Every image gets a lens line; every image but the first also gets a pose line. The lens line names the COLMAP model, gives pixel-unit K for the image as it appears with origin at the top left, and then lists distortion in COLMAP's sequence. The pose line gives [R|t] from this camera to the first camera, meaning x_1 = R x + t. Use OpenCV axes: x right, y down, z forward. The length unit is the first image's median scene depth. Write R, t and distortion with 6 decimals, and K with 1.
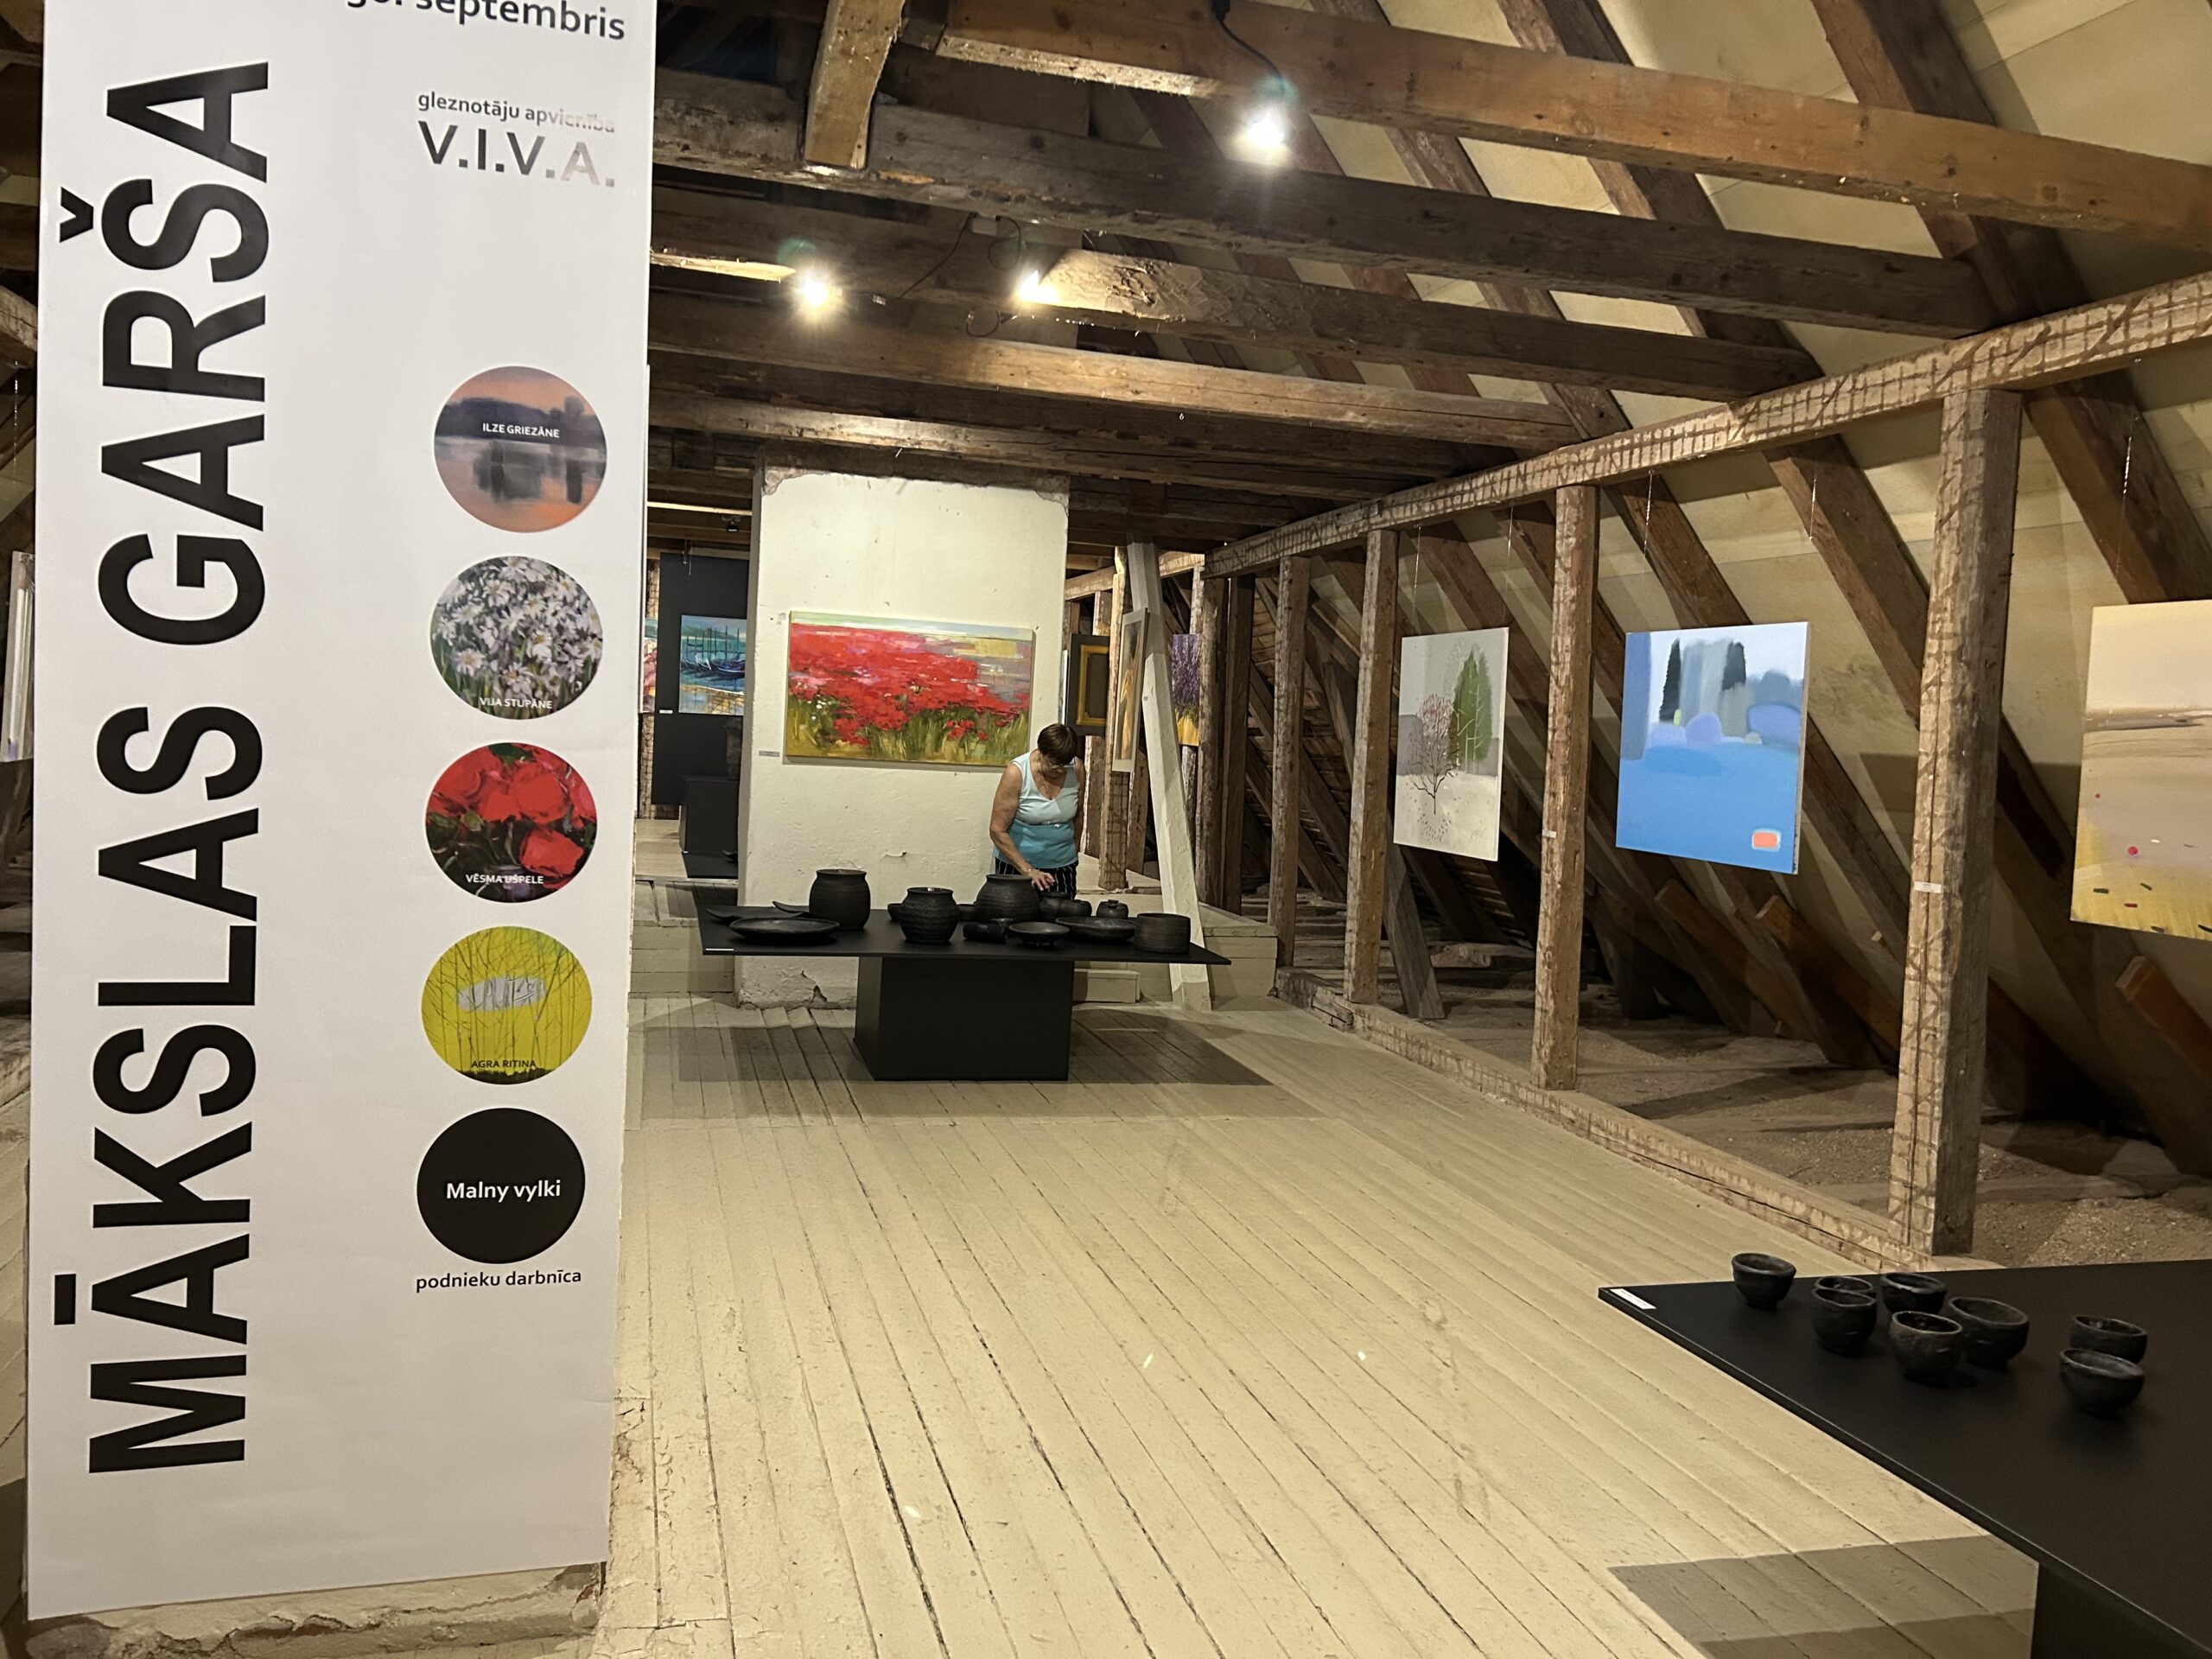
lens RADIAL K [[1653.6, 0, 1090.8], [0, 1653.6, 834.1], [0, 0, 1]] dist [0.048152, -0.048633]
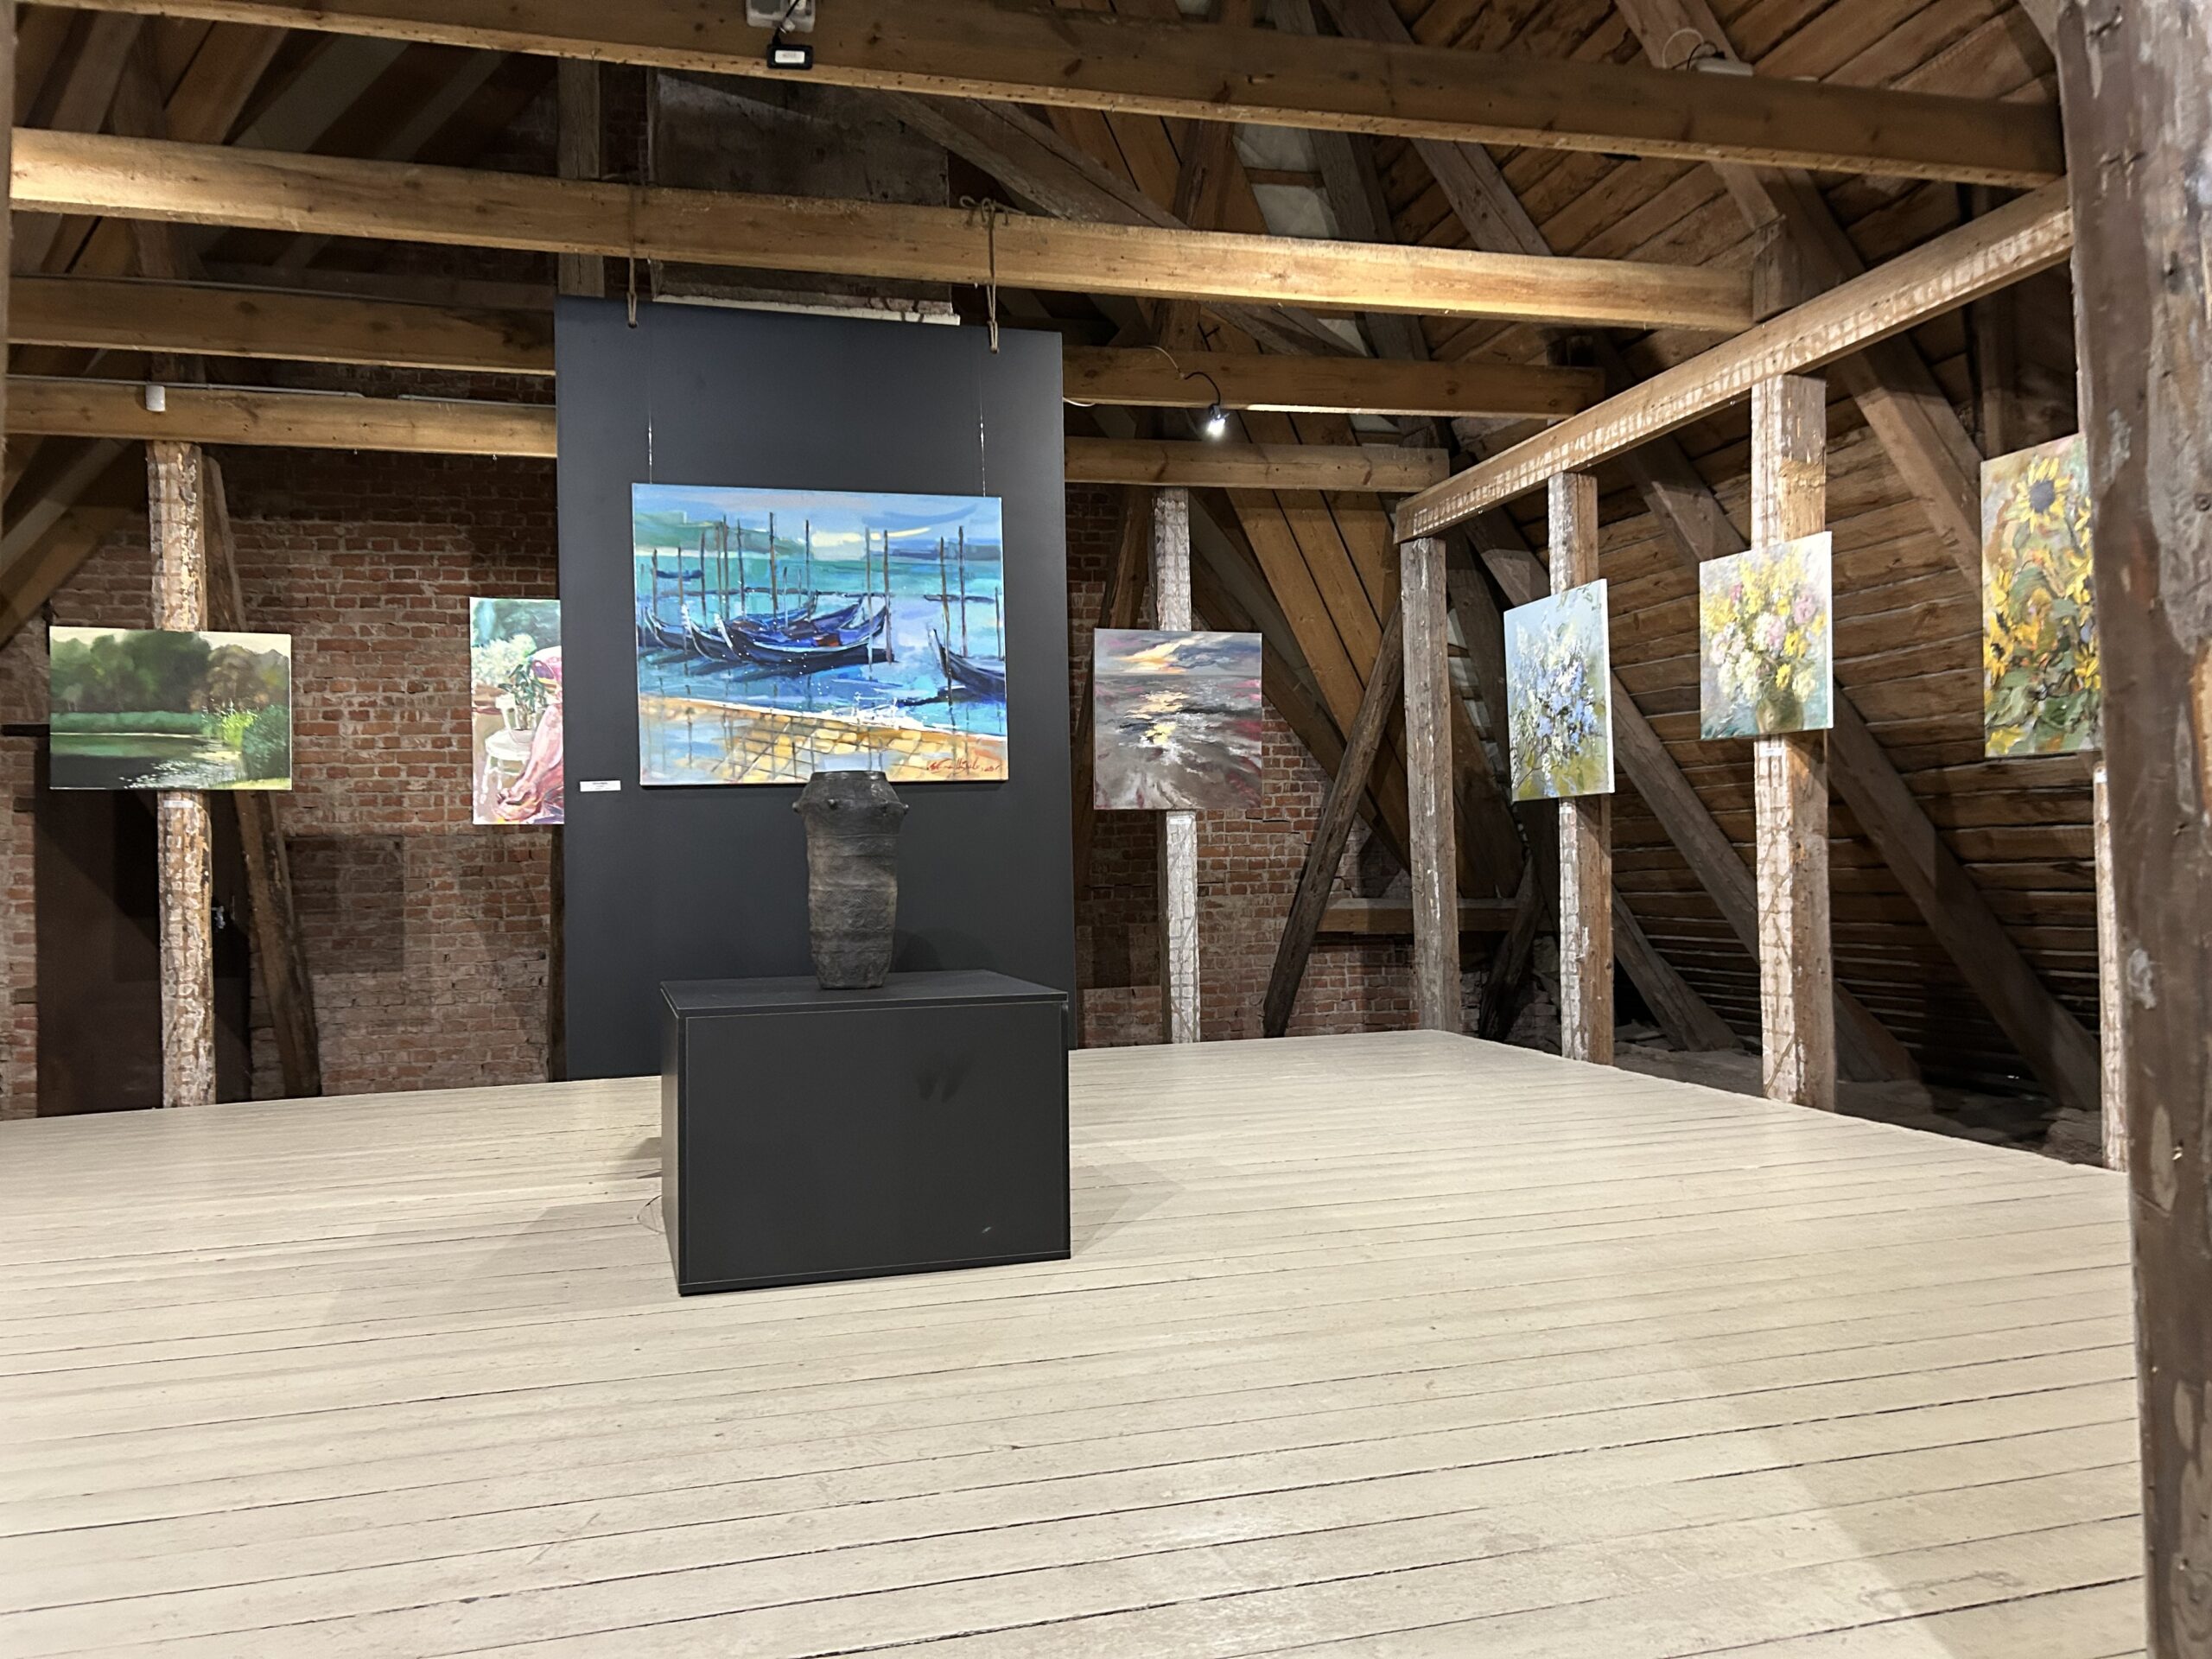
lens RADIAL K [[1653.6, 0, 1085.1], [0, 1653.6, 836.1], [0, 0, 1]] dist [0.048152, -0.048633]
pose [[0.996945, -0.078107, -0.000504, -0.271277], [0.077817, 0.993762, -0.079879, -0.051480], [0.006740, 0.079596, 0.996804, 1.132169]]
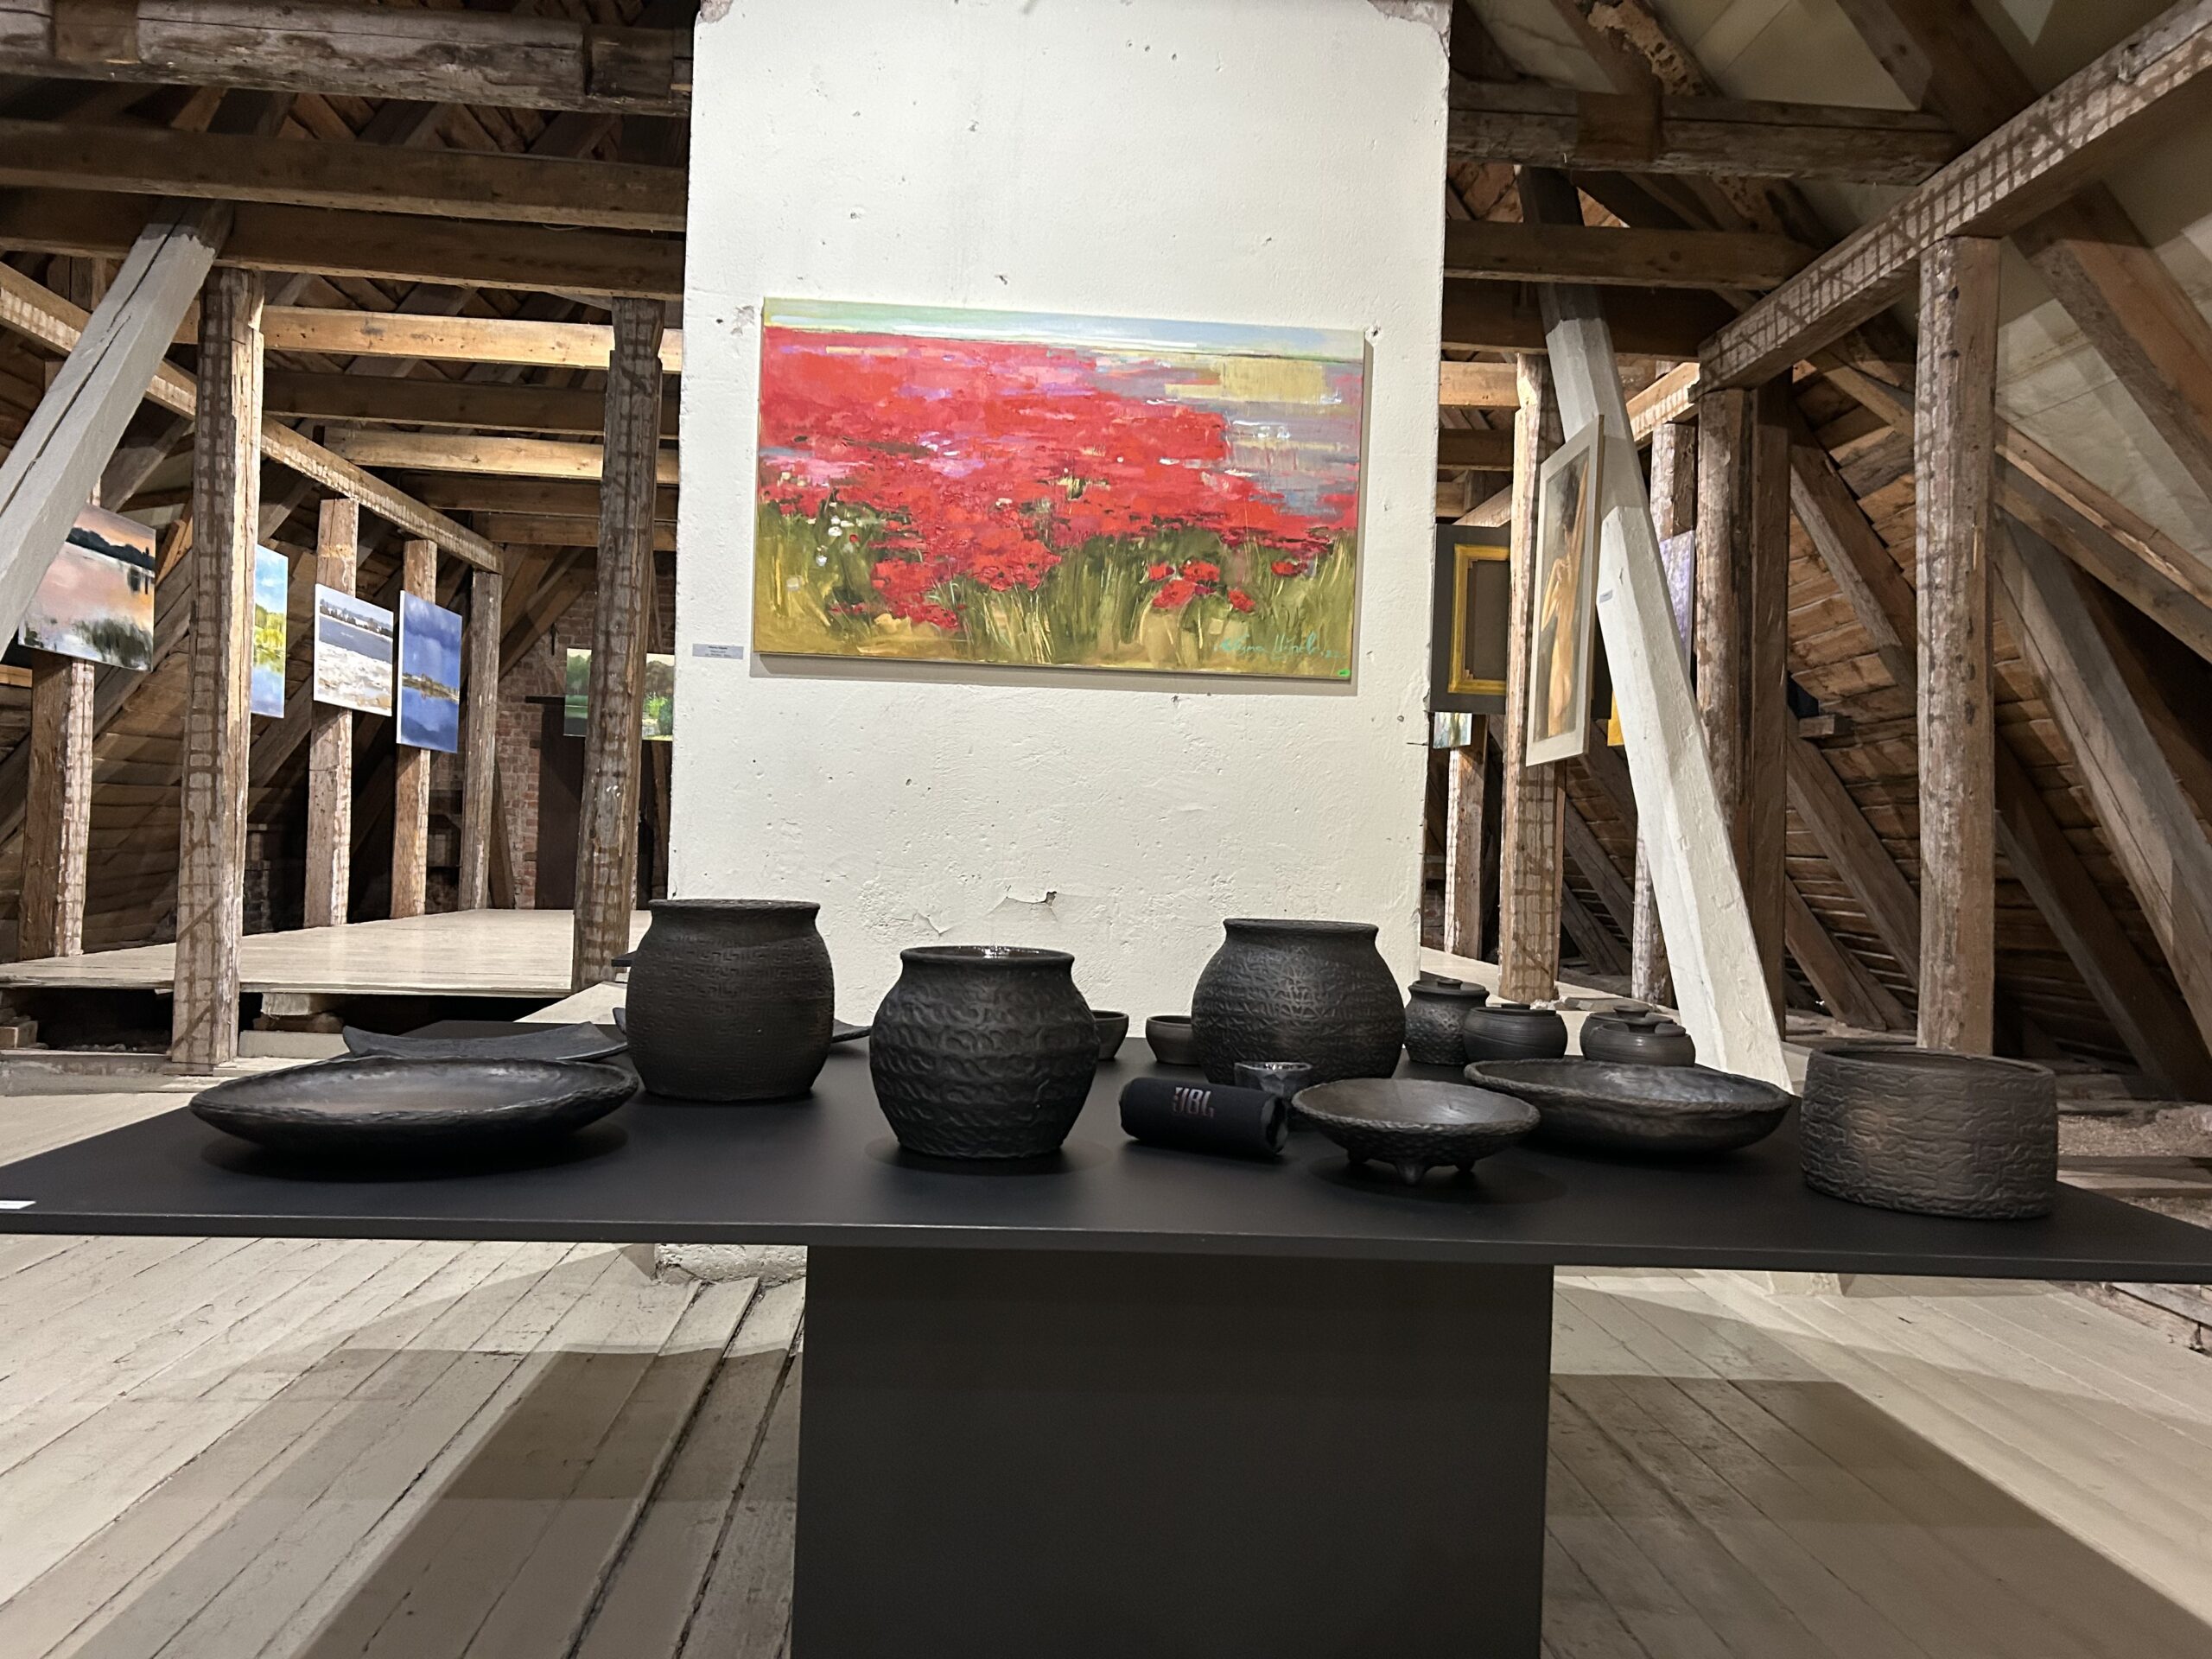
lens RADIAL K [[1653.6, 0, 1079.4], [0, 1653.6, 841.8], [0, 0, 1]] dist [0.048152, -0.048633]
pose [[0.978645, -0.020951, -0.204487, -0.022837], [0.005563, 0.997127, -0.075538, 0.029319], [0.205482, 0.072787, 0.975950, 0.604460]]
